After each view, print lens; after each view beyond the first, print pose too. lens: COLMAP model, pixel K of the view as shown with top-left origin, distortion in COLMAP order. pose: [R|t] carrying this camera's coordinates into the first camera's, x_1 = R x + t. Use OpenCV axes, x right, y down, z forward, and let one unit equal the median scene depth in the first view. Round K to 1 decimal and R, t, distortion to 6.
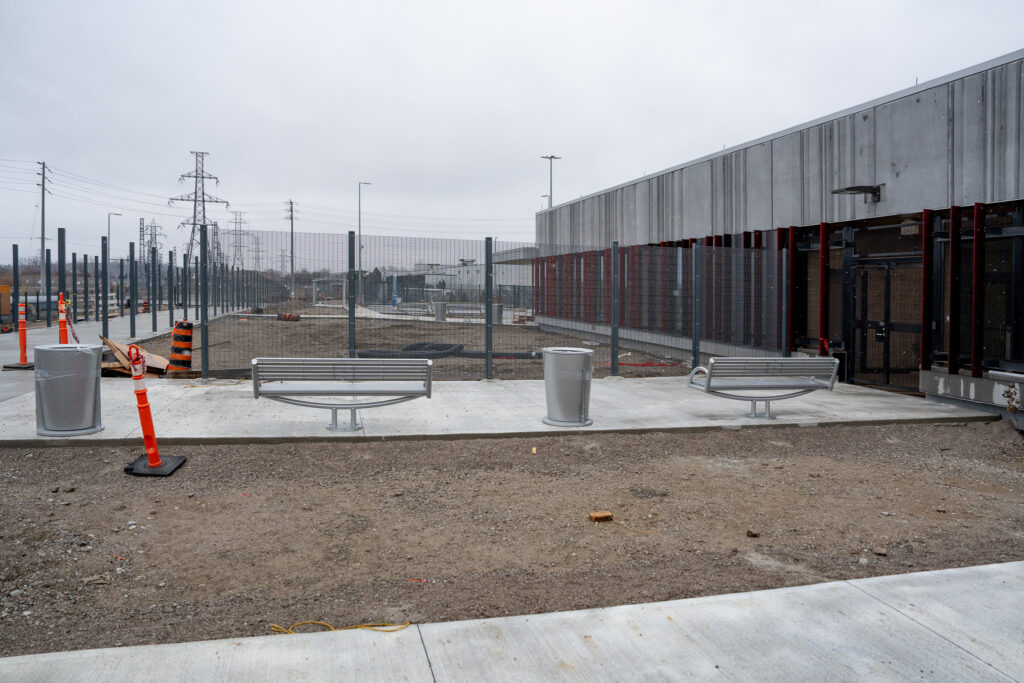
lens RADIAL K [[707.3, 0, 512.0], [0, 707.3, 341.5], [0, 0, 1]] dist [-0.006111, -0.001161]
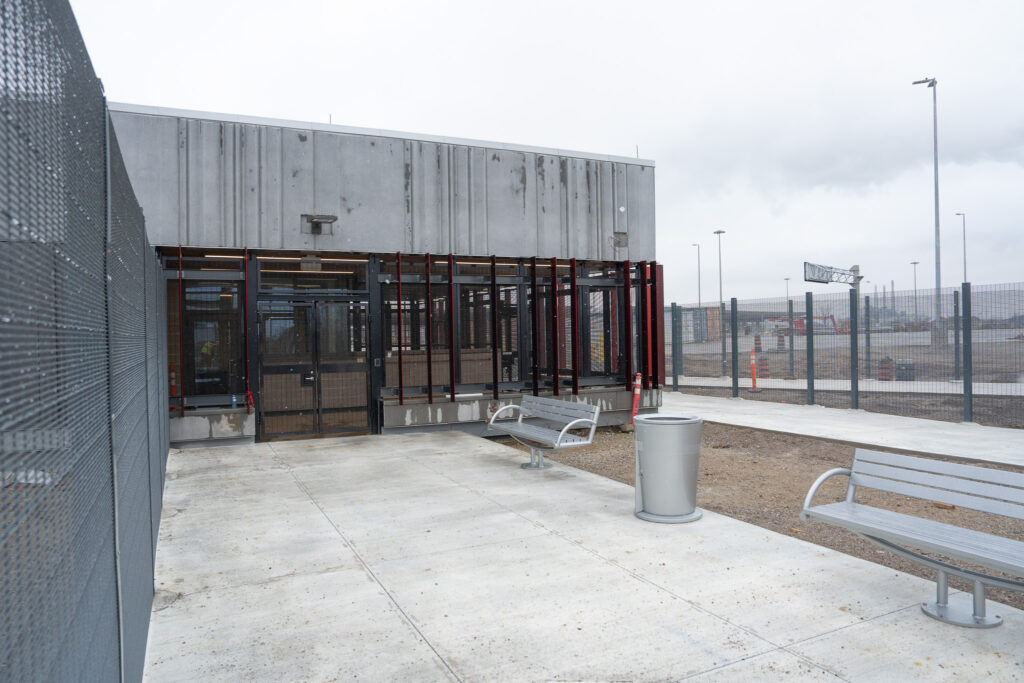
lens RADIAL K [[707.3, 0, 512.0], [0, 707.3, 341.5], [0, 0, 1]] dist [-0.006111, -0.001161]
pose [[-0.150409, 0.032732, 0.988082, -0.469585], [0.113865, 0.993374, -0.015575, -0.015949], [-0.982045, 0.110166, -0.153139, 0.991687]]
